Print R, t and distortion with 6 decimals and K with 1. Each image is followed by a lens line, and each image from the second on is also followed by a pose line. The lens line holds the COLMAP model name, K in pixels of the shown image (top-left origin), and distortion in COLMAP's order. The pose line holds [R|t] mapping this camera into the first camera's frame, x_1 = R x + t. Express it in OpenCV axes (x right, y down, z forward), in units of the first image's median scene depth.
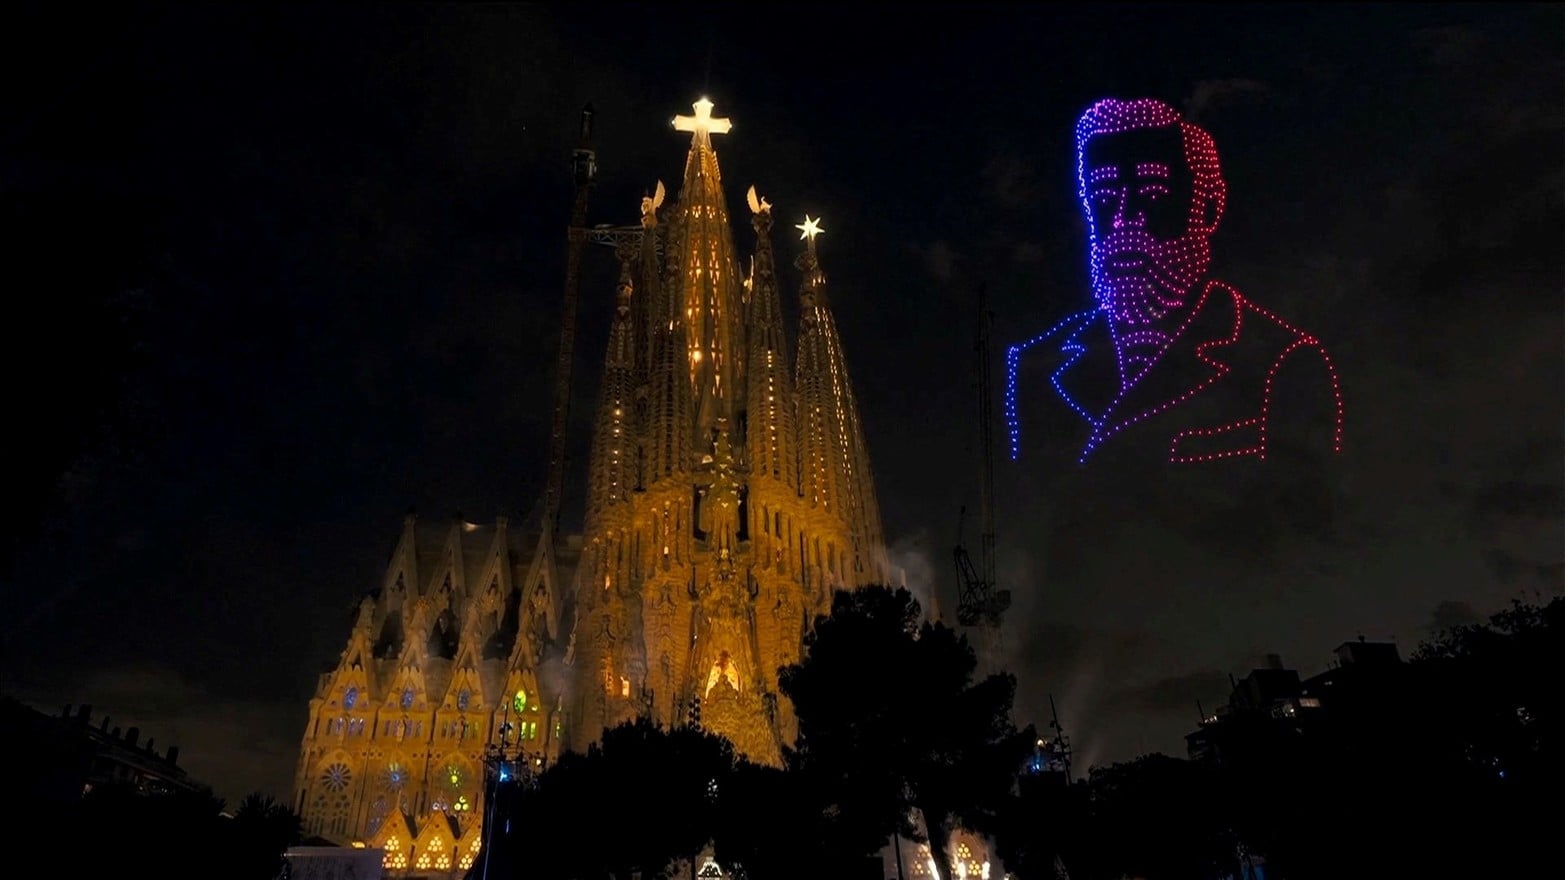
lens RADIAL K [[953.0, 0, 705.0], [0, 953.0, 440.8], [0, 0, 1]] dist [0.001523, 0.000142]
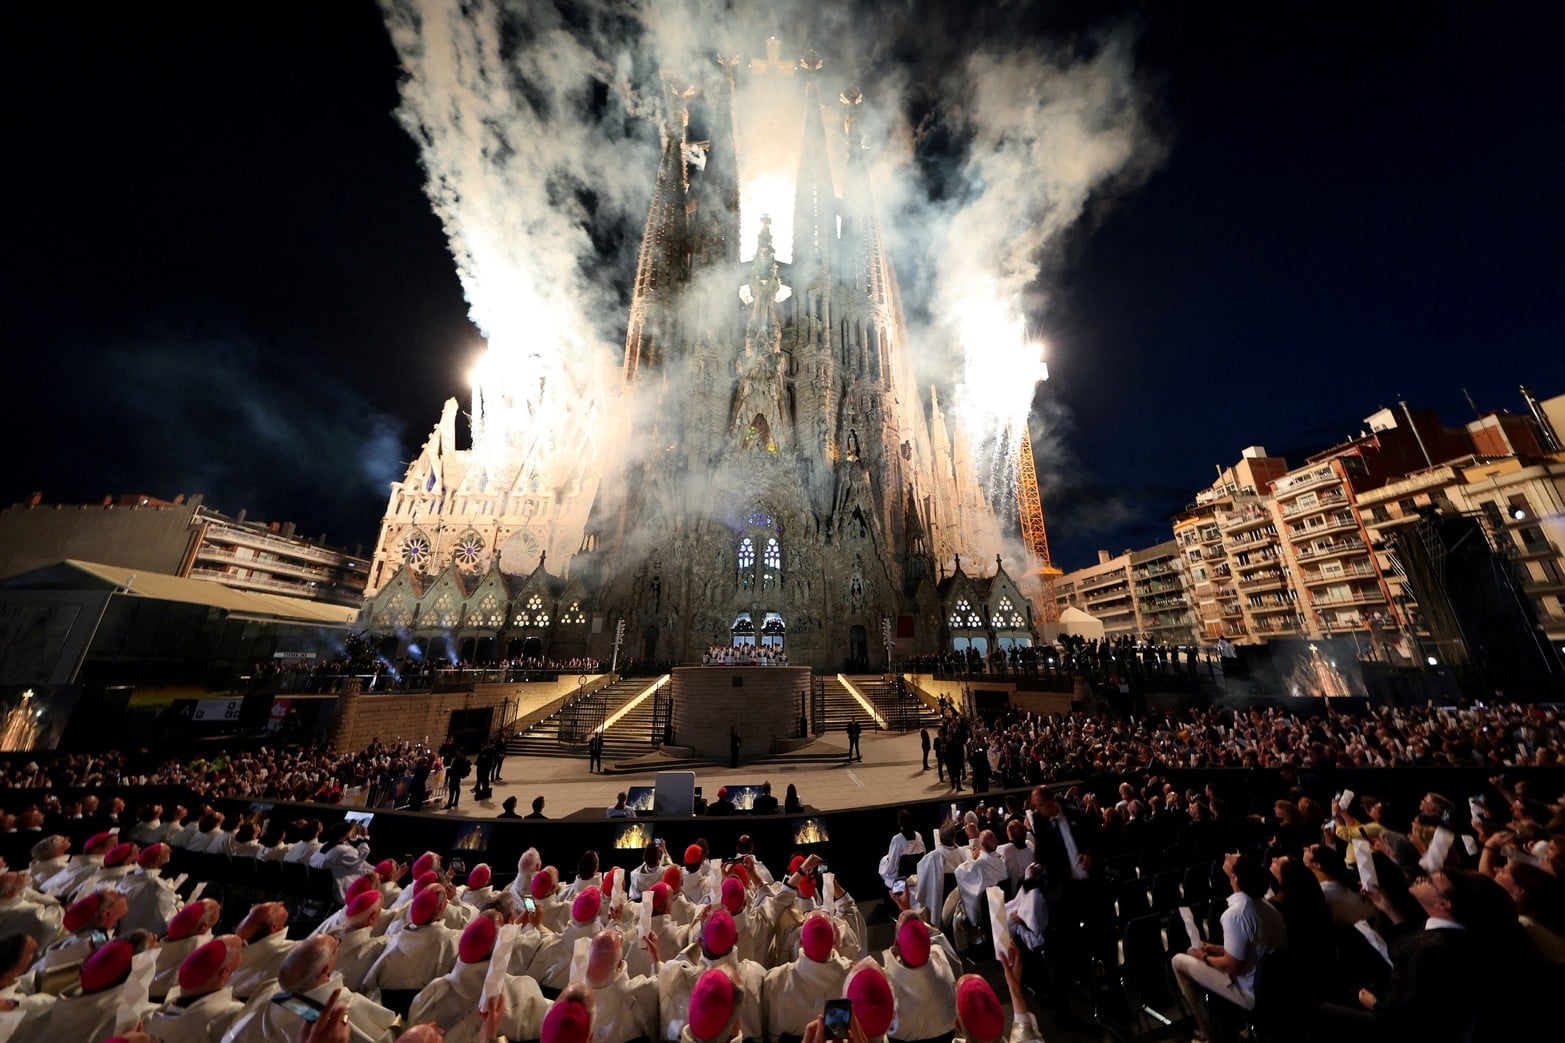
lens RADIAL K [[478.4, 0, 797.3], [0, 478.4, 517.5], [0, 0, 1]] dist [0.000227, -0.000018]
pose [[0.999503, -0.014101, -0.028191, 0.068060], [0.019586, 0.978583, 0.204917, 0.212370], [0.024697, -0.205368, 0.978373, 0.474743]]
